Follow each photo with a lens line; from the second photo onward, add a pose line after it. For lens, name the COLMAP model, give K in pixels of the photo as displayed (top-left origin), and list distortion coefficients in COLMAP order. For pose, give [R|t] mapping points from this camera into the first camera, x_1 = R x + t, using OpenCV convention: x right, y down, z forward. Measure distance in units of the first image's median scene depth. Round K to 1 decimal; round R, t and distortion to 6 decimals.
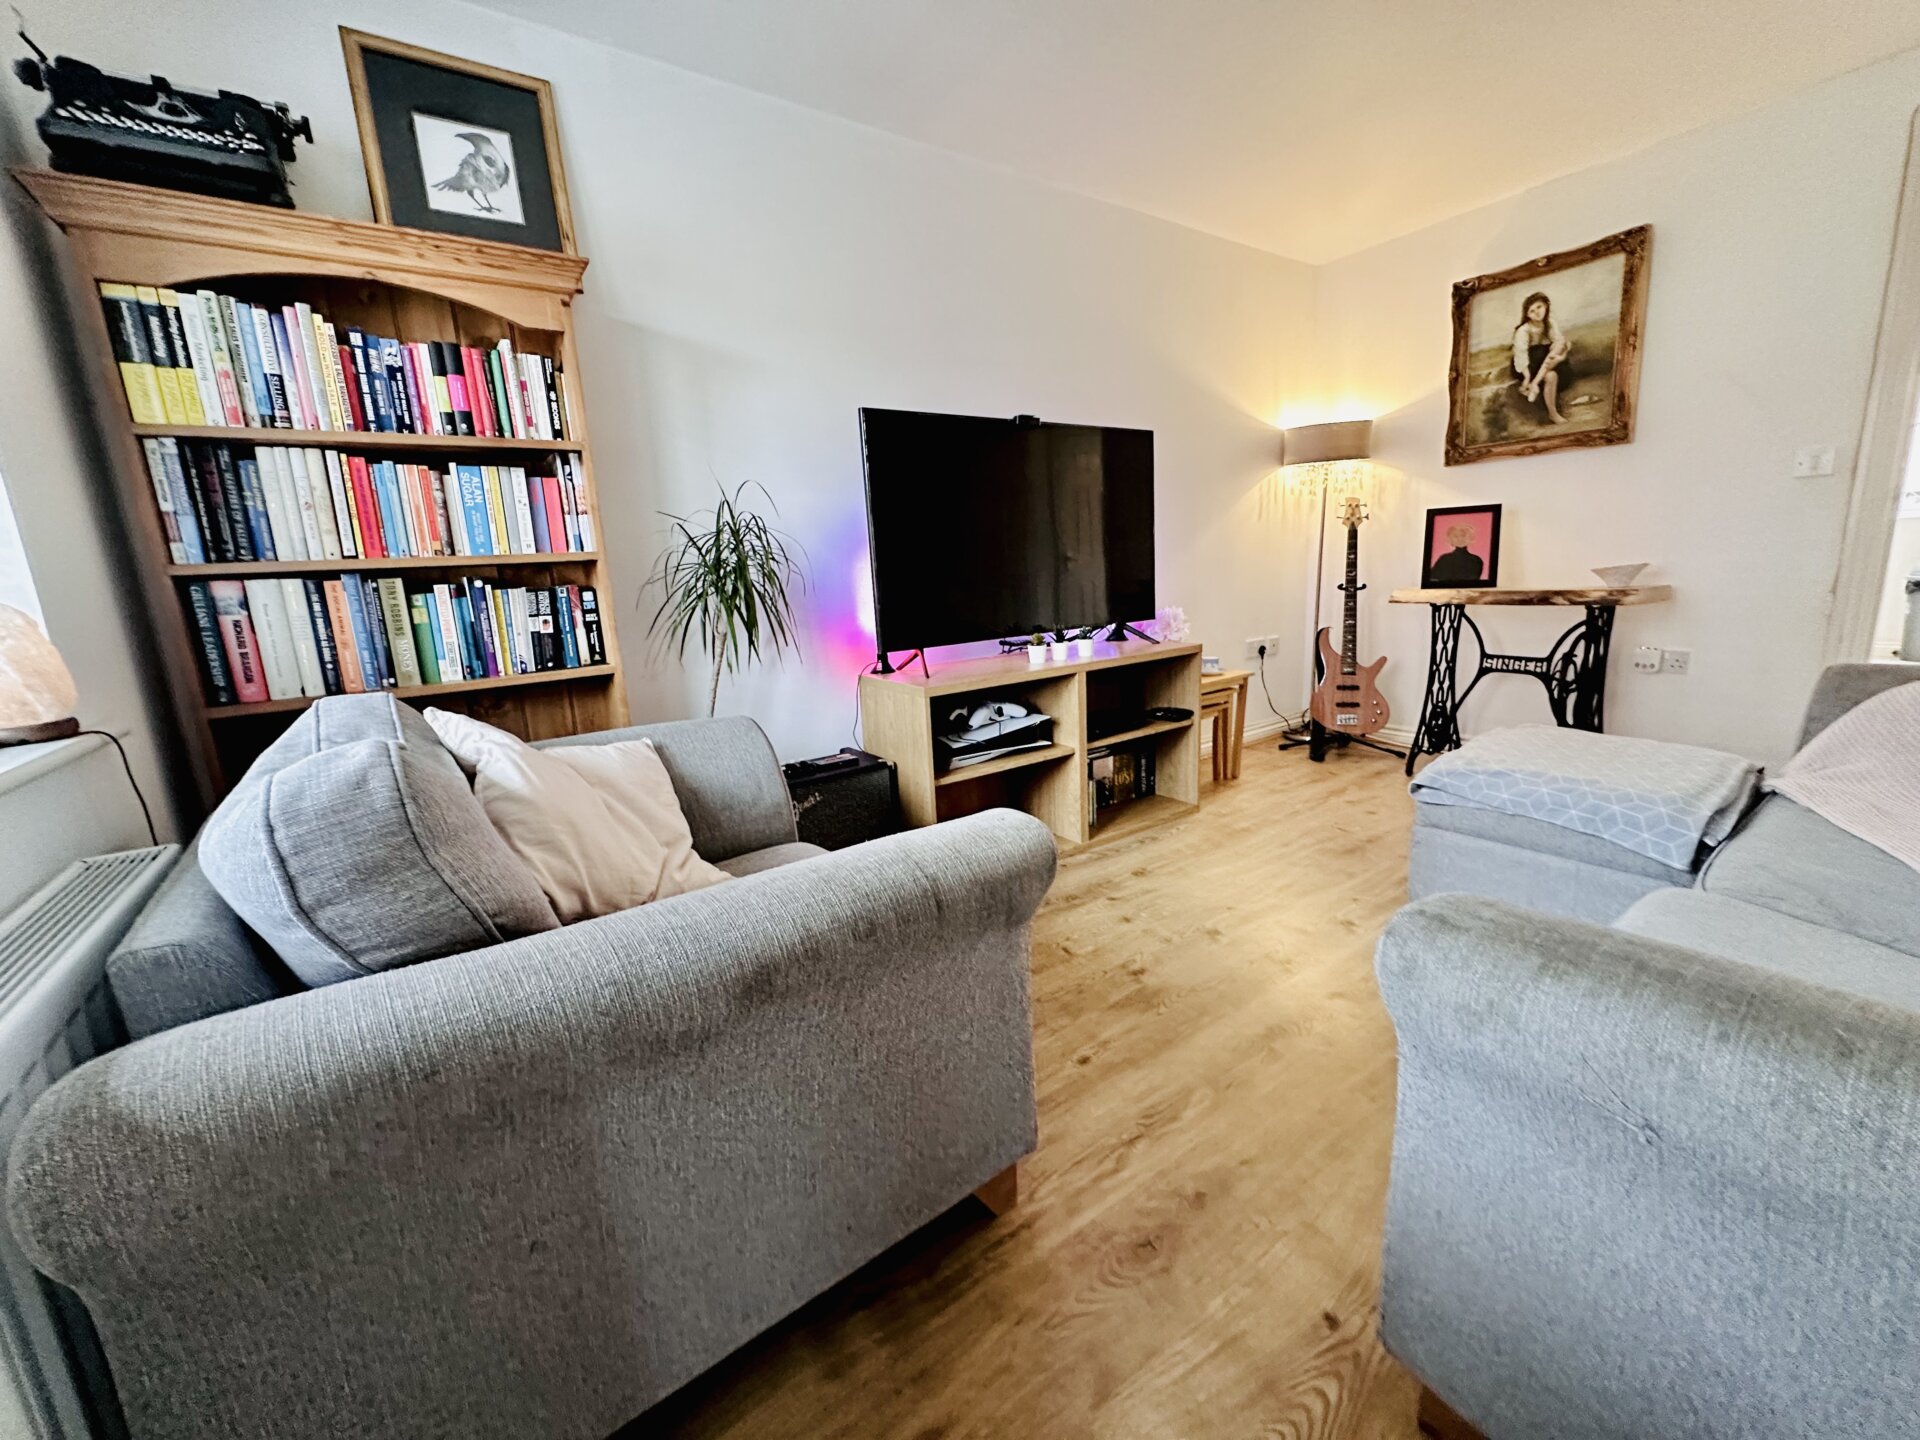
lens RADIAL K [[765.0, 0, 970.9], [0, 765.0, 714.0], [0, 0, 1]] dist [-0.003969, -0.000279]
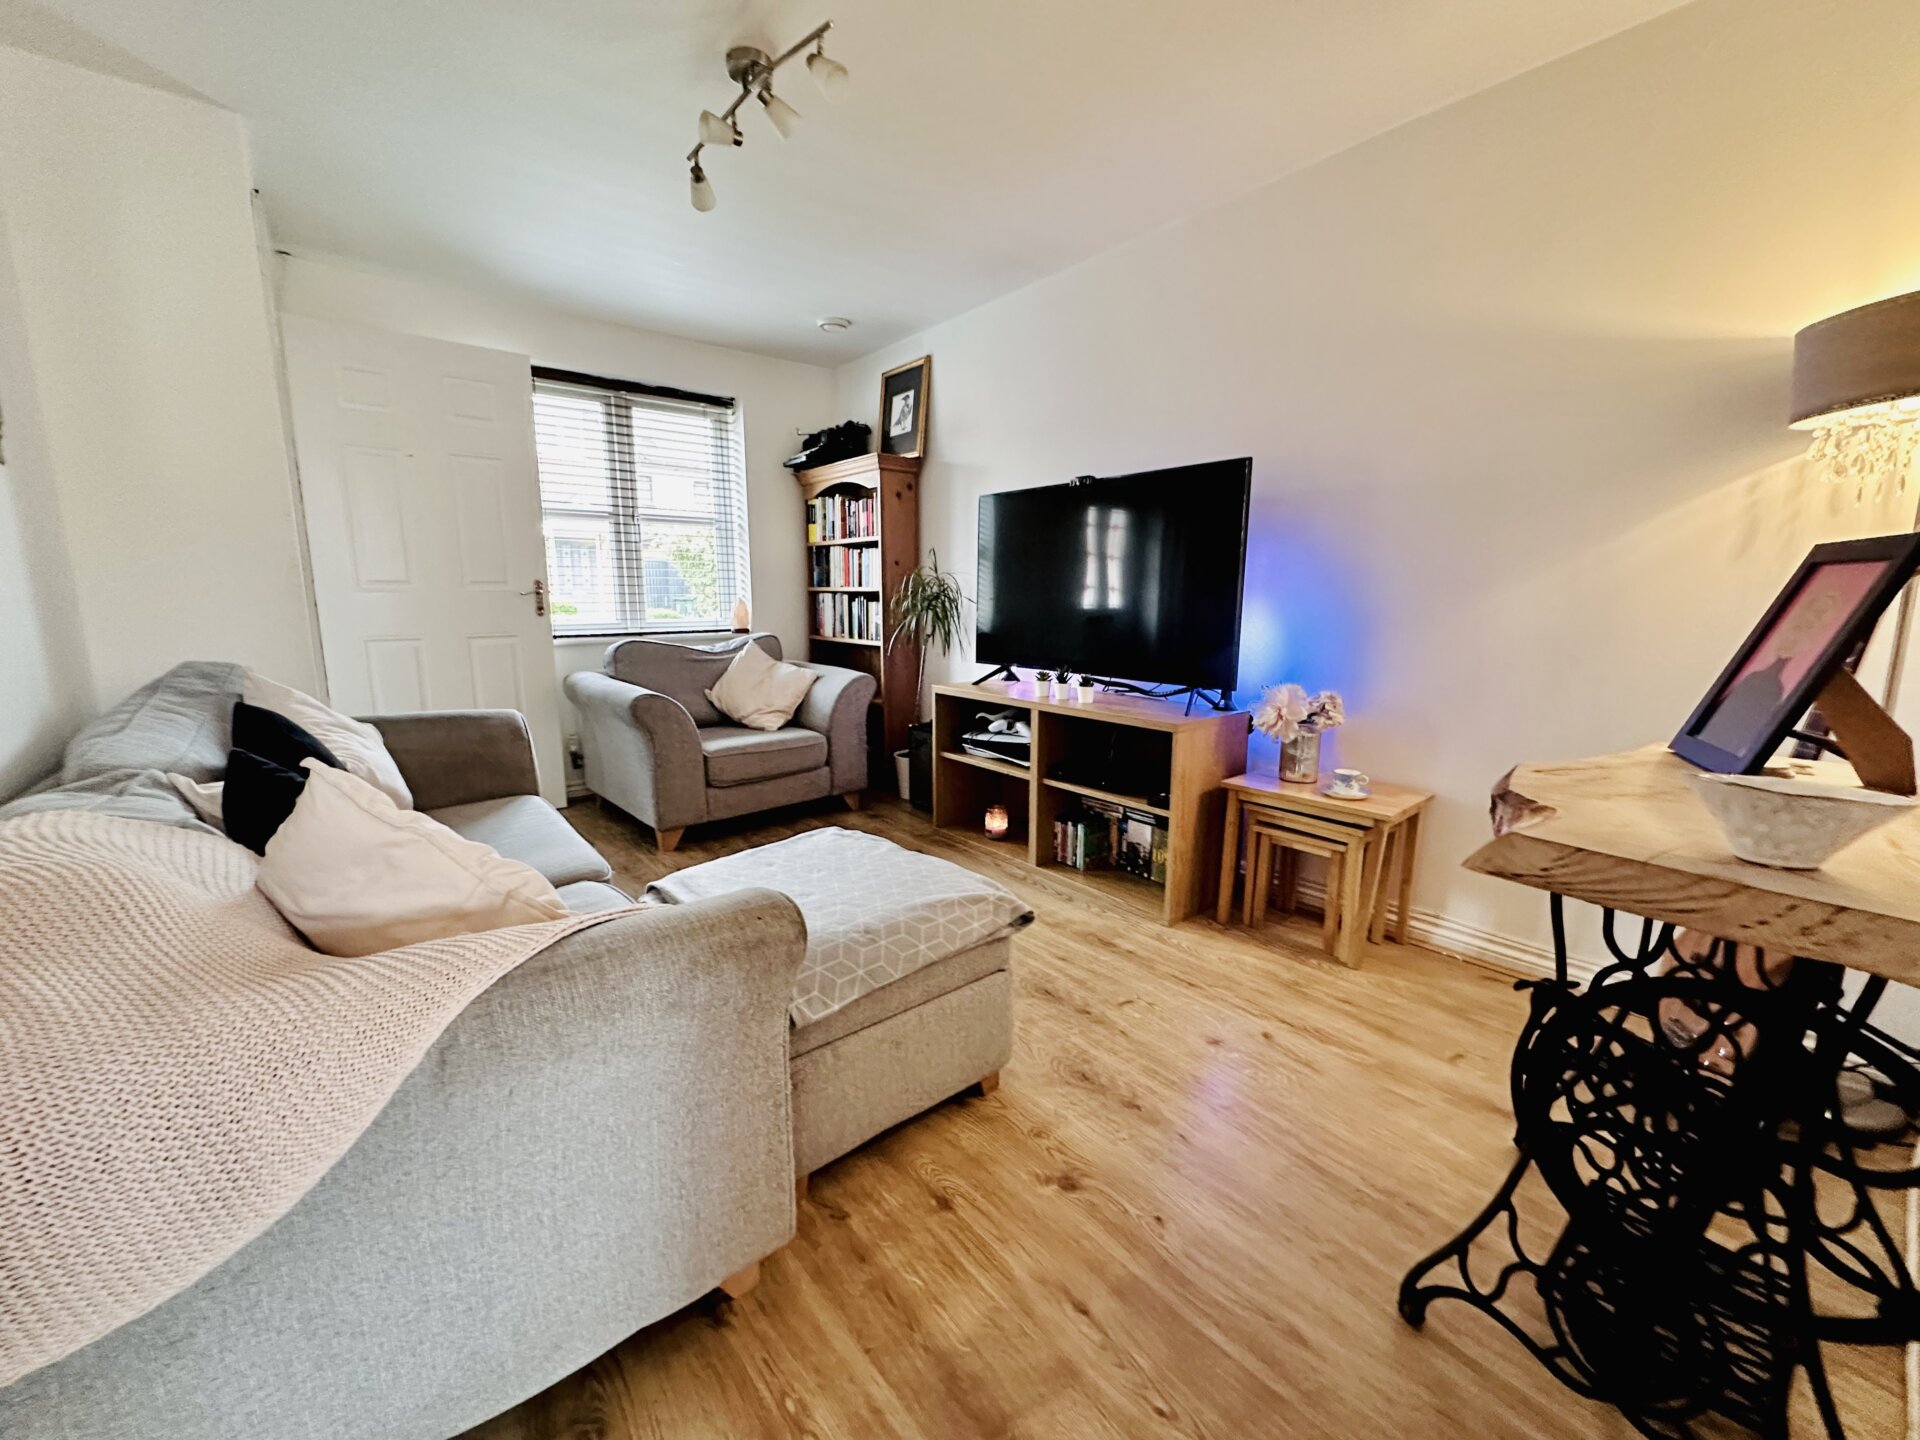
lens RADIAL K [[765.0, 0, 958.9], [0, 765.0, 721.1], [0, 0, 1]] dist [-0.003969, -0.000279]
pose [[0.068513, 0.215193, -0.974165, 1.850955], [-0.202622, 0.959110, 0.197617, -0.357269], [0.976857, 0.183848, 0.109315, 1.175234]]
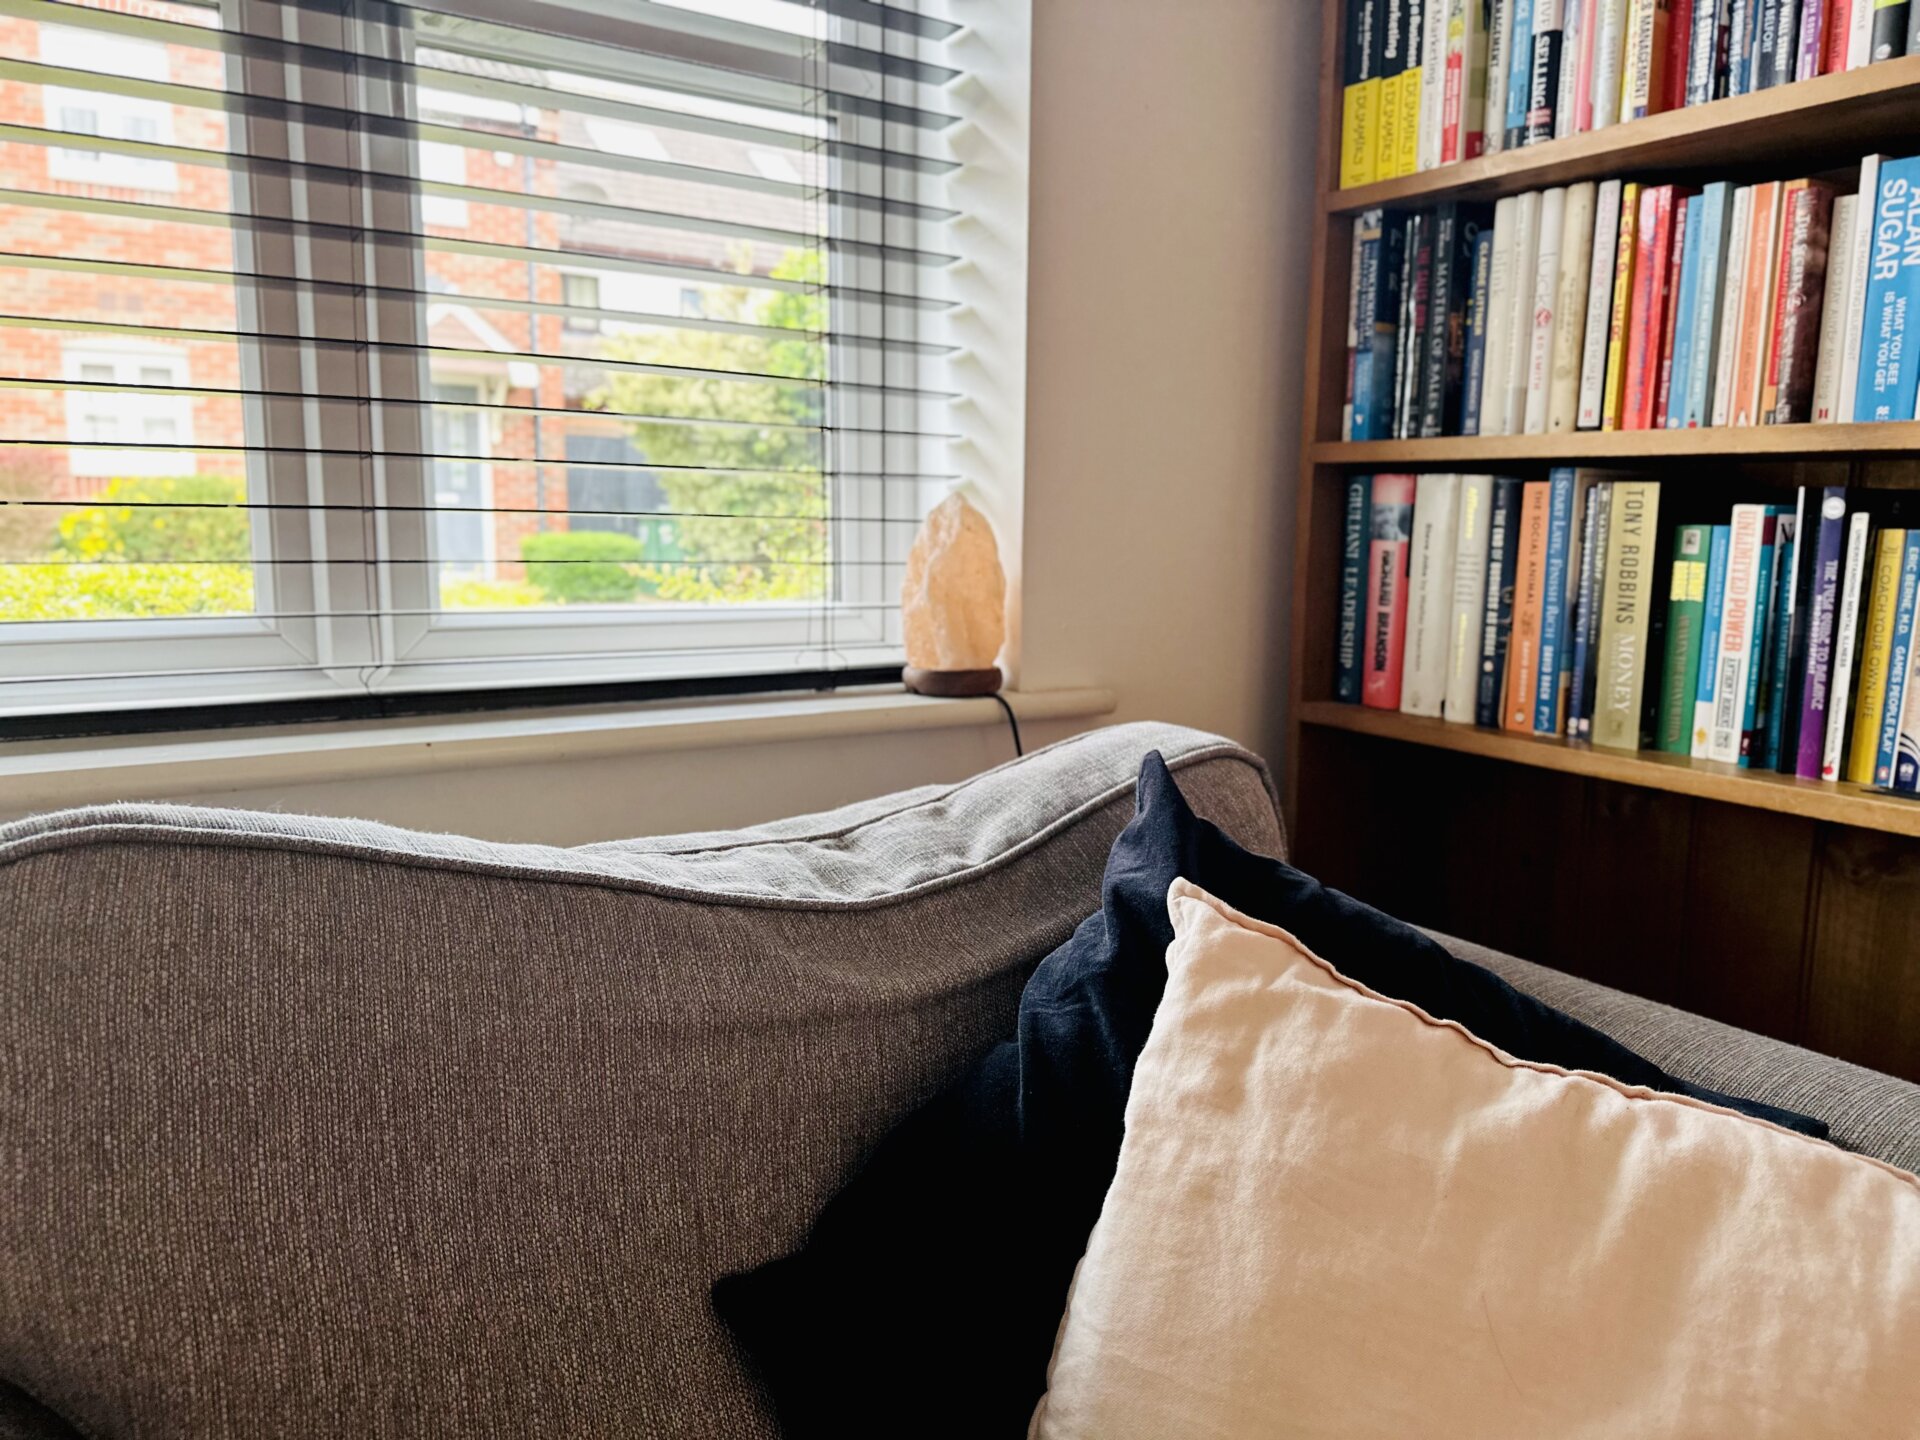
lens RADIAL K [[1362.9, 0, 966.9], [0, 1362.9, 713.4], [0, 0, 1]] dist [0.006615, -0.011224]
pose [[-0.050449, 0.197663, -0.978971, -0.010865], [-0.206373, 0.957001, 0.203862, -0.135645], [0.977172, 0.212318, -0.007487, 0.688956]]
